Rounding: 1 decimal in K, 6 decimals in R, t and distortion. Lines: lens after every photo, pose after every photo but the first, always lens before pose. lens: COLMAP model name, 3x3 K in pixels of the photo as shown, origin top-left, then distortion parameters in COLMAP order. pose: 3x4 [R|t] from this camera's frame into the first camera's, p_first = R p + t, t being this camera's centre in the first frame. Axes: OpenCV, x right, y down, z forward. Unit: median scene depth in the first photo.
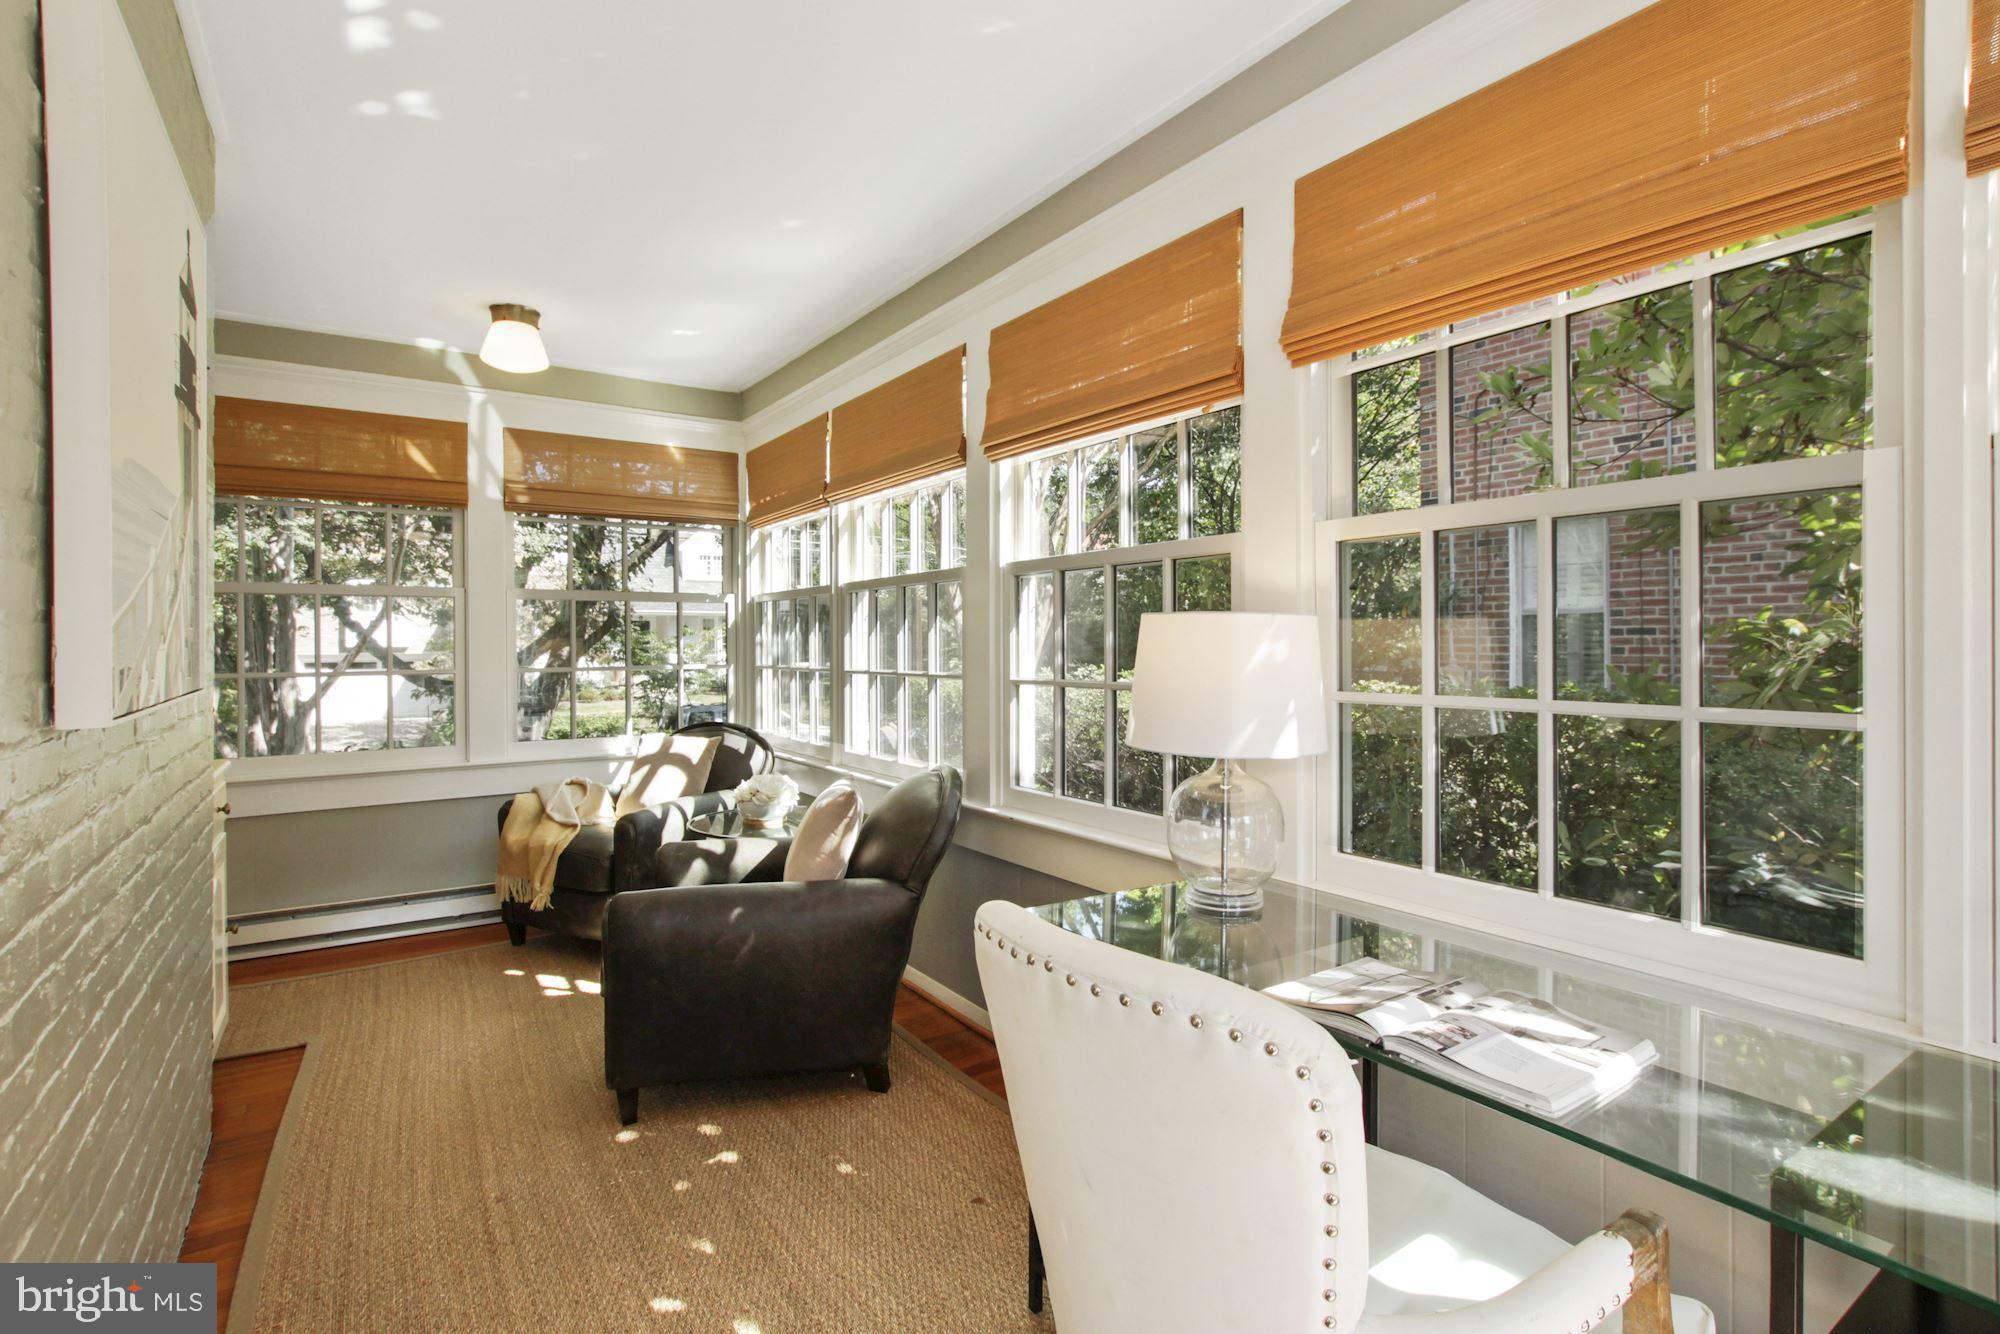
lens RADIAL K [[946.6, 0, 1001.7], [0, 946.6, 647.2], [0, 0, 1]] dist [0.000214, 0.000194]
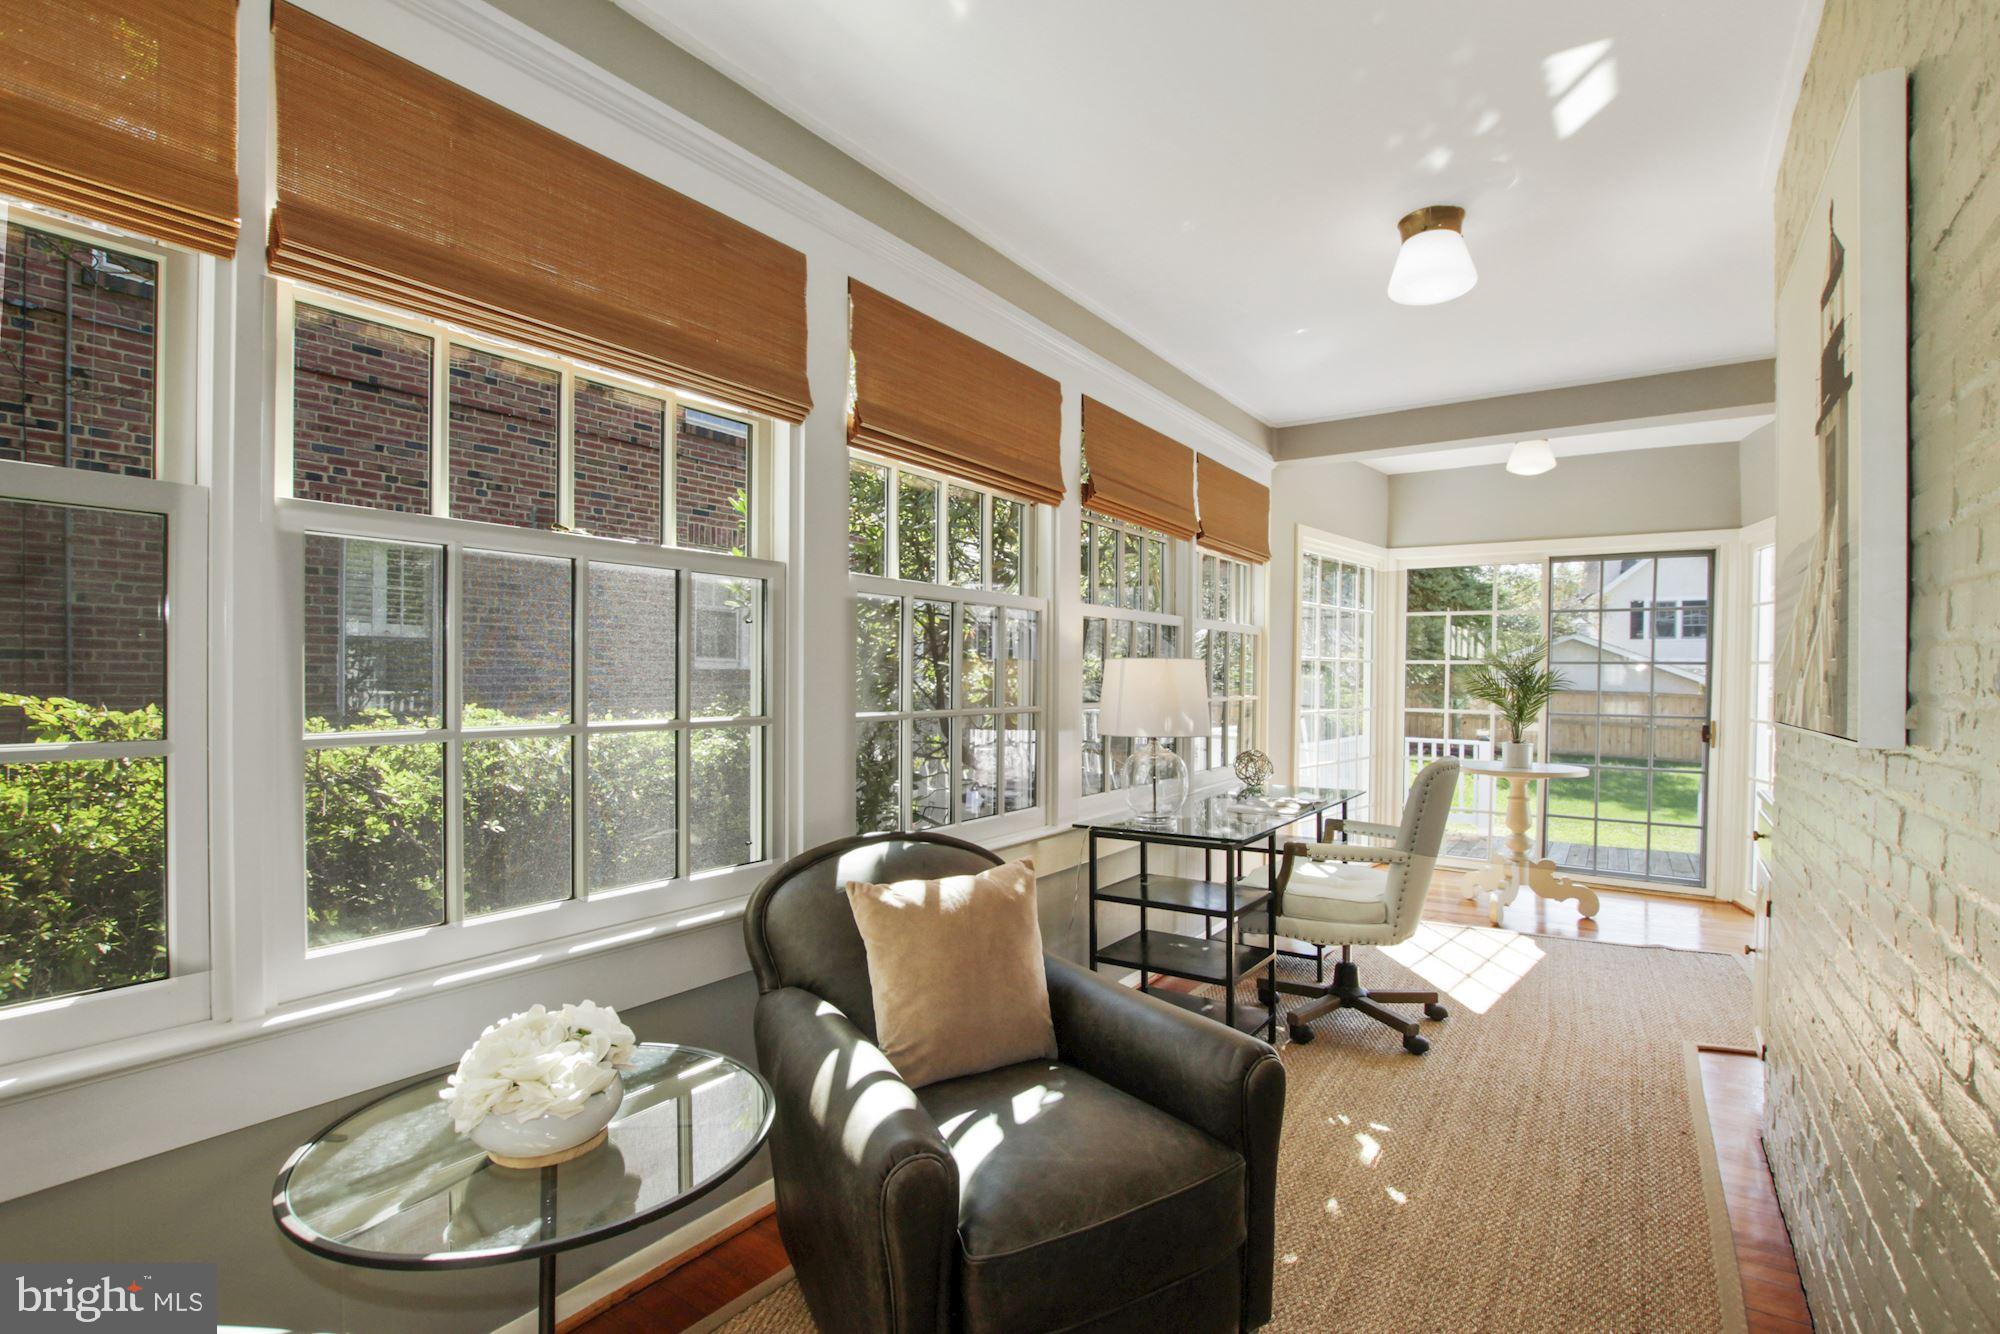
lens RADIAL K [[948.0, 0, 1007.5], [0, 948.0, 677.0], [0, 0, 1]] dist [-0.027273, 0.000386]
pose [[-0.370229, -0.003128, 0.928935, -0.762811], [-0.002144, 0.999995, 0.002513, -0.002686], [-0.928938, -0.001062, -0.370233, 1.123252]]
